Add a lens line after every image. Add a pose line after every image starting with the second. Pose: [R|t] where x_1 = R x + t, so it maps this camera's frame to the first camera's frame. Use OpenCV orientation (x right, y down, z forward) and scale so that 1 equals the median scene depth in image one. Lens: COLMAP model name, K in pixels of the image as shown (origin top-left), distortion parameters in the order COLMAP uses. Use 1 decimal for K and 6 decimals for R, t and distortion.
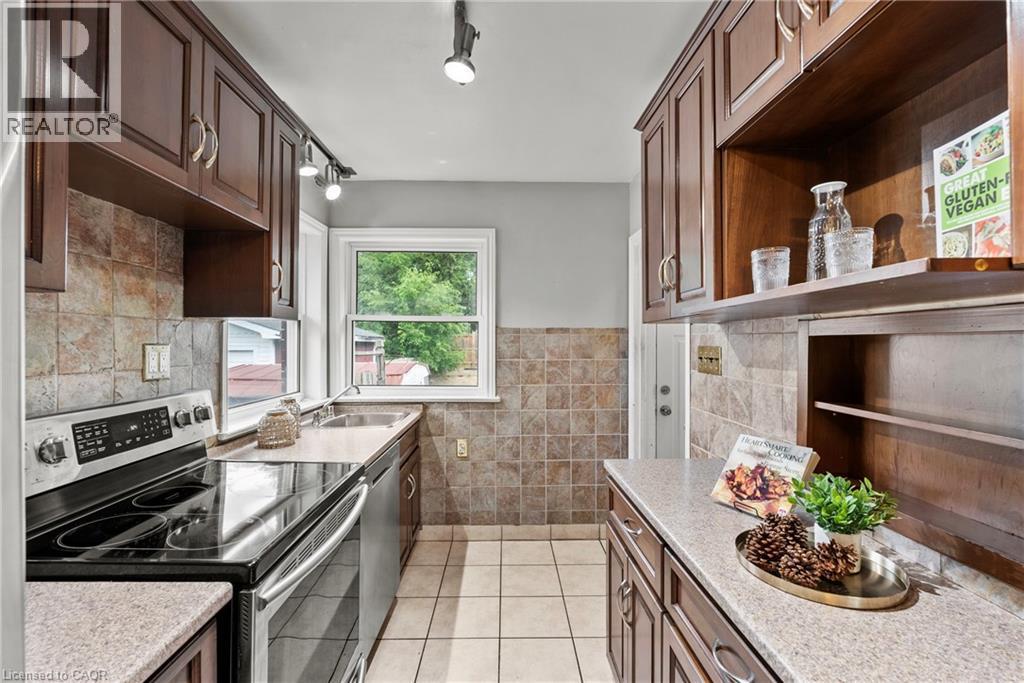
lens RADIAL K [[449.7, 0, 509.8], [0, 449.7, 338.8], [0, 0, 1]] dist [-0.007959, 0.000318]
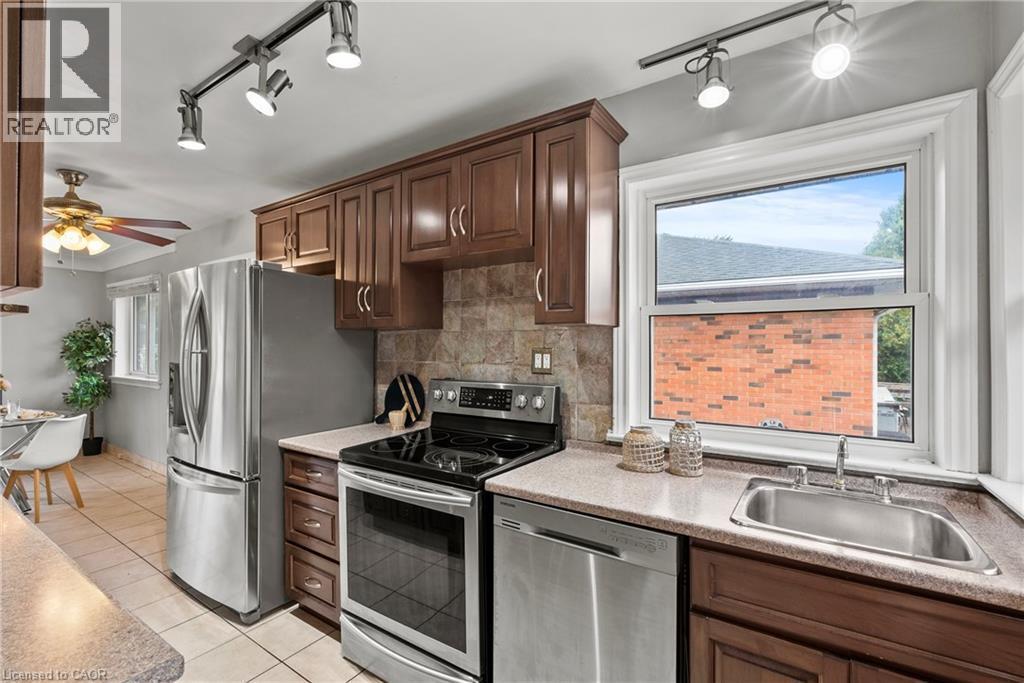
lens RADIAL K [[449.7, 0, 510.8], [0, 449.7, 346.2], [0, 0, 1]] dist [-0.007959, 0.000318]
pose [[-0.576327, 0.000182, -0.817219, 0.216620], [0.005740, 0.999976, -0.003825, 0.005047], [0.817199, -0.006896, -0.576315, 0.884558]]
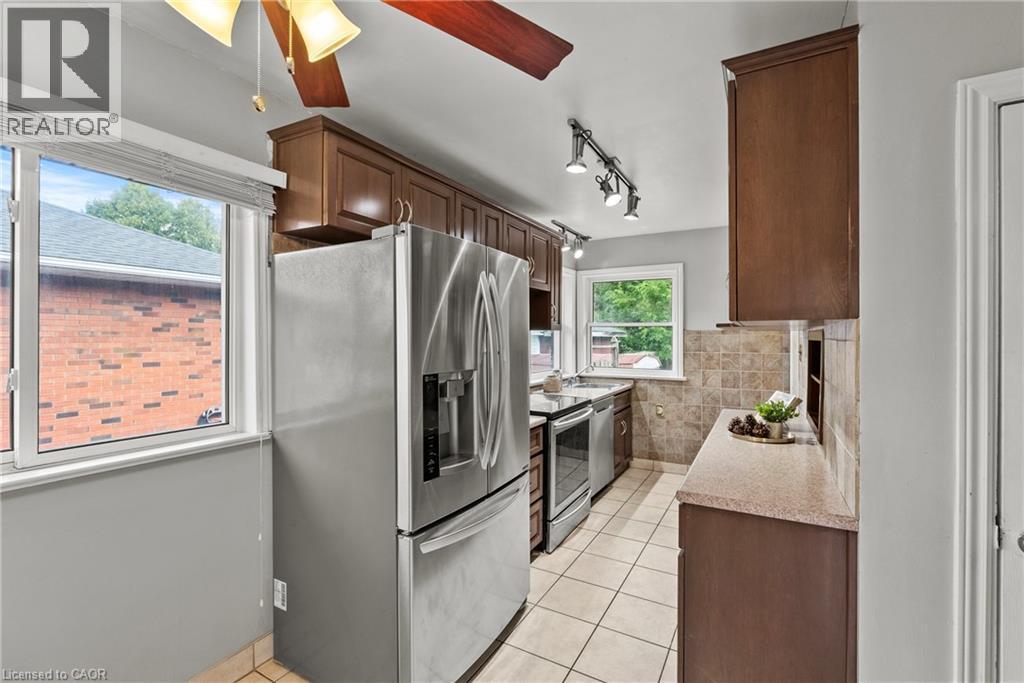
lens RADIAL K [[449.7, 0, 506.8], [0, 449.7, 339.8], [0, 0, 1]] dist [-0.007959, 0.000318]
pose [[0.855930, 0.002696, -0.517085, 0.242740], [0.005132, 0.999893, 0.013708, -0.017010], [0.517067, -0.014386, 0.855824, -0.574418]]
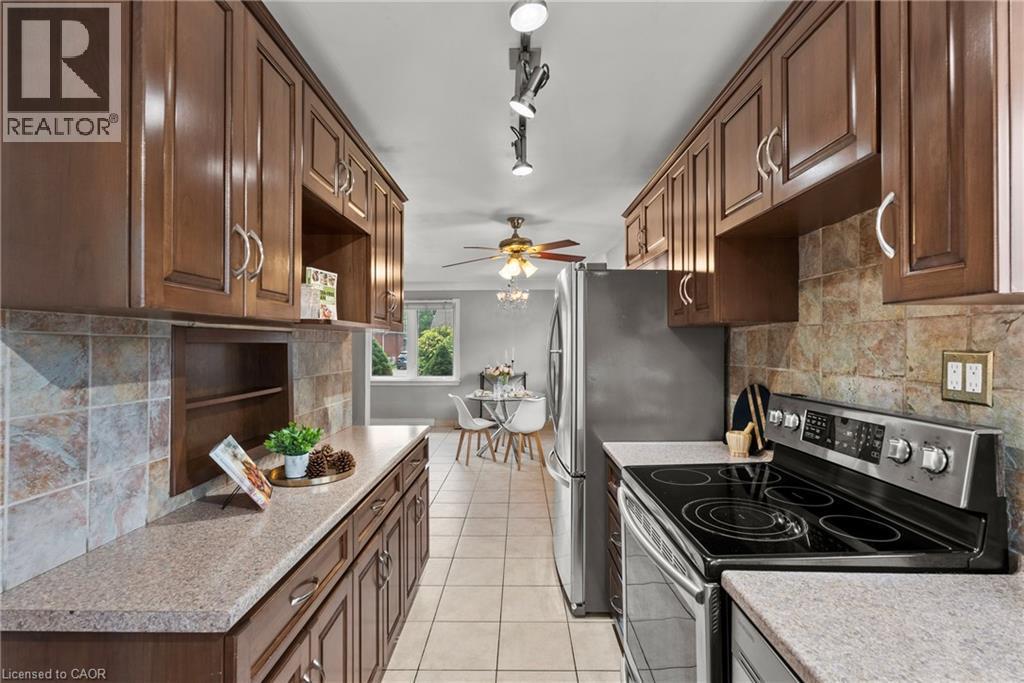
lens RADIAL K [[449.7, 0, 511.3], [0, 449.7, 342.9], [0, 0, 1]] dist [-0.007959, 0.000318]
pose [[-0.999523, 0.000361, 0.030871, -0.051236], [-0.000067, 0.999904, -0.013848, 0.004148], [-0.030873, -0.013844, -0.999427, 0.877592]]
